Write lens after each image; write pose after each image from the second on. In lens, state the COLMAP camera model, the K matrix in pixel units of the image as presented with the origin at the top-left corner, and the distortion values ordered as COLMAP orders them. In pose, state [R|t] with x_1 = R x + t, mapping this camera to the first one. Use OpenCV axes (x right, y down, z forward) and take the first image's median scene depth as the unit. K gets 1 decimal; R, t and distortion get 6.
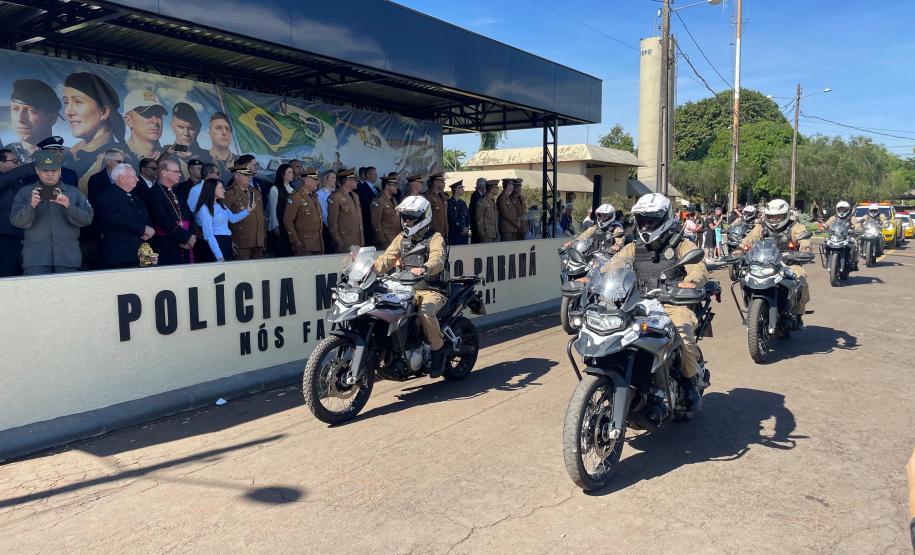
lens RADIAL K [[702.4, 0, 463.7], [0, 702.4, 273.6], [0, 0, 1]] dist [0.048894, -0.070399]
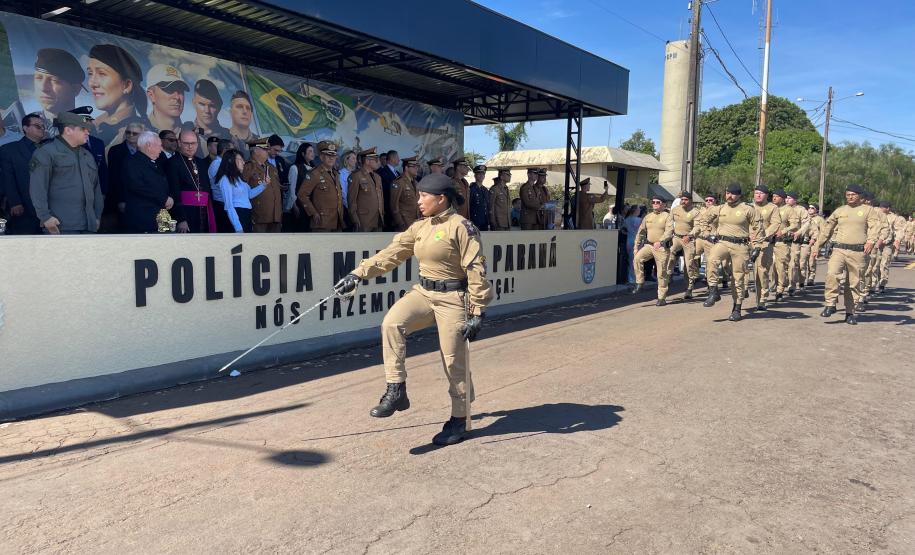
lens RADIAL K [[702.4, 0, 448.8], [0, 702.4, 280.7], [0, 0, 1]] dist [0.048894, -0.070399]
pose [[0.998733, 0.027177, -0.042354, -0.005677], [-0.027021, 0.999626, 0.004242, 0.029080], [0.042453, -0.003092, 0.999094, 0.022016]]
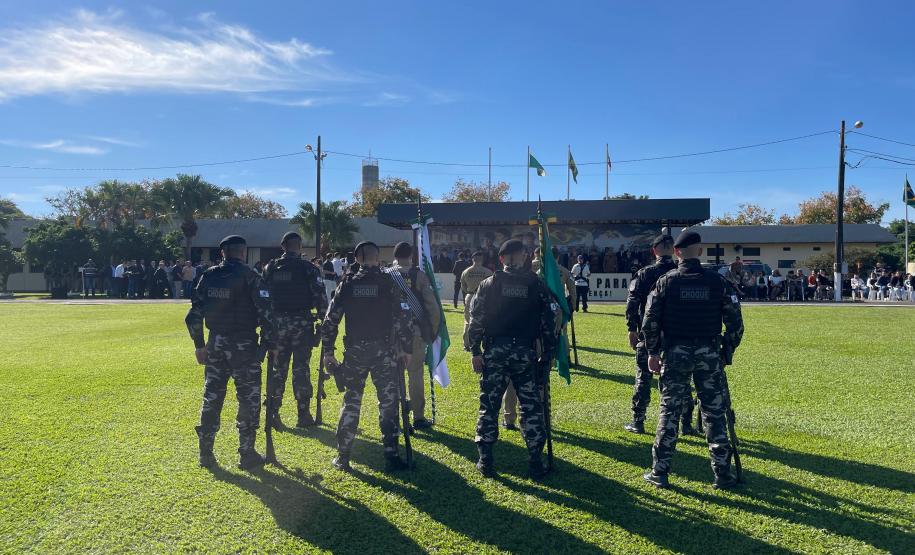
lens RADIAL K [[702.4, 0, 451.8], [0, 702.4, 279.6], [0, 0, 1]] dist [0.048894, -0.070399]
pose [[0.451167, 0.001848, -0.892438, 2.616809], [-0.078794, 0.996175, -0.037771, 0.155484], [0.888954, 0.087360, 0.449587, -0.898775]]
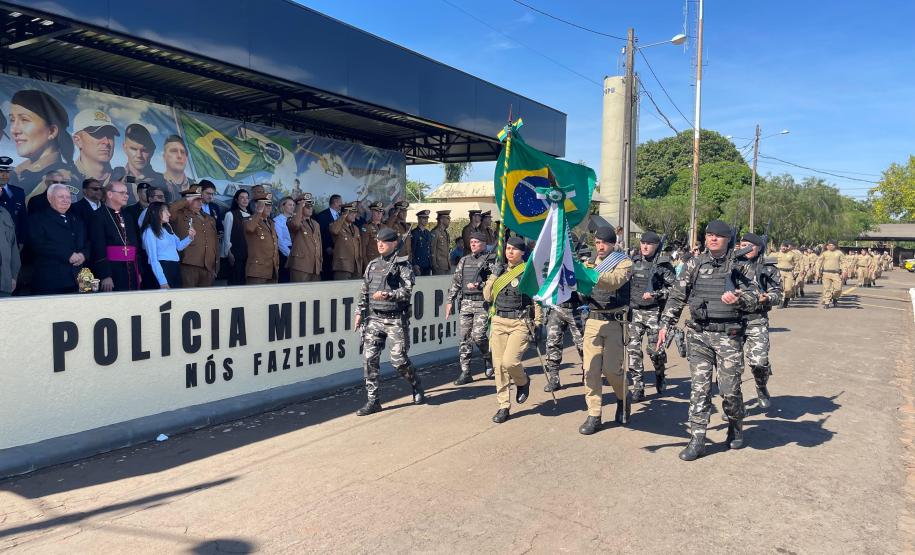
lens RADIAL K [[702.4, 0, 452.0], [0, 702.4, 278.8], [0, 0, 1]] dist [0.048894, -0.070399]
pose [[0.999156, 0.019524, 0.036153, 0.003447], [-0.018148, 0.999113, -0.038009, -0.001014], [-0.036863, 0.037320, 0.998623, 0.026358]]
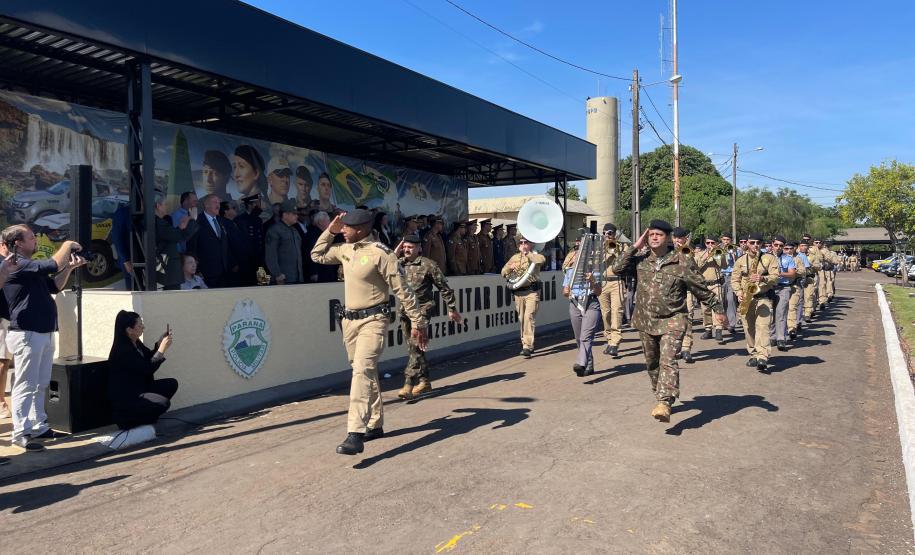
lens RADIAL K [[702.4, 0, 457.2], [0, 702.4, 270.6], [0, 0, 1]] dist [0.048894, -0.070399]
pose [[0.997307, -0.008790, 0.072816, -0.219595], [0.014174, 0.997175, -0.073760, 0.054491], [-0.071962, 0.074594, 0.994614, -0.320489]]
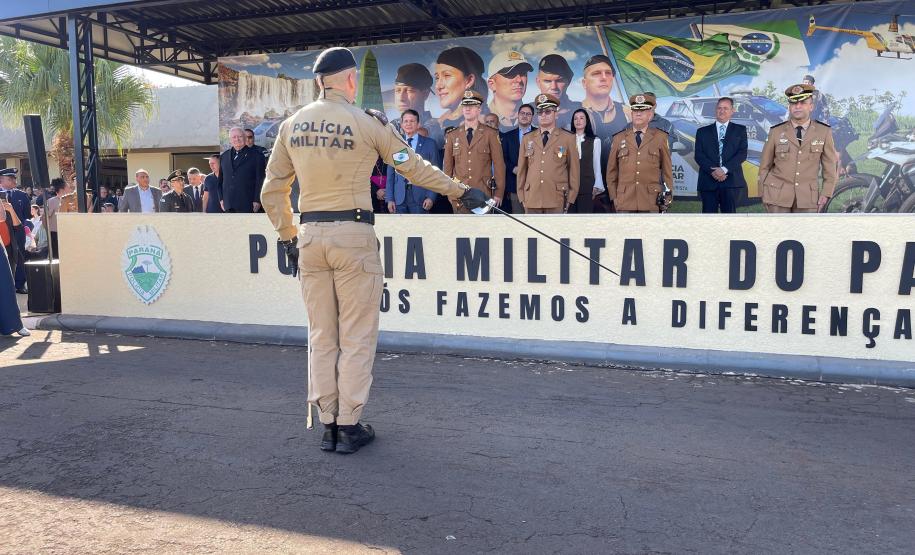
lens RADIAL K [[702.4, 0, 432.9], [0, 702.4, 251.6], [0, 0, 1]] dist [0.048894, -0.070399]
pose [[0.246320, 0.069149, -0.966718, 0.508115], [-0.081872, 0.995371, 0.050337, -0.018019], [0.965724, 0.066748, 0.250842, 0.668471]]
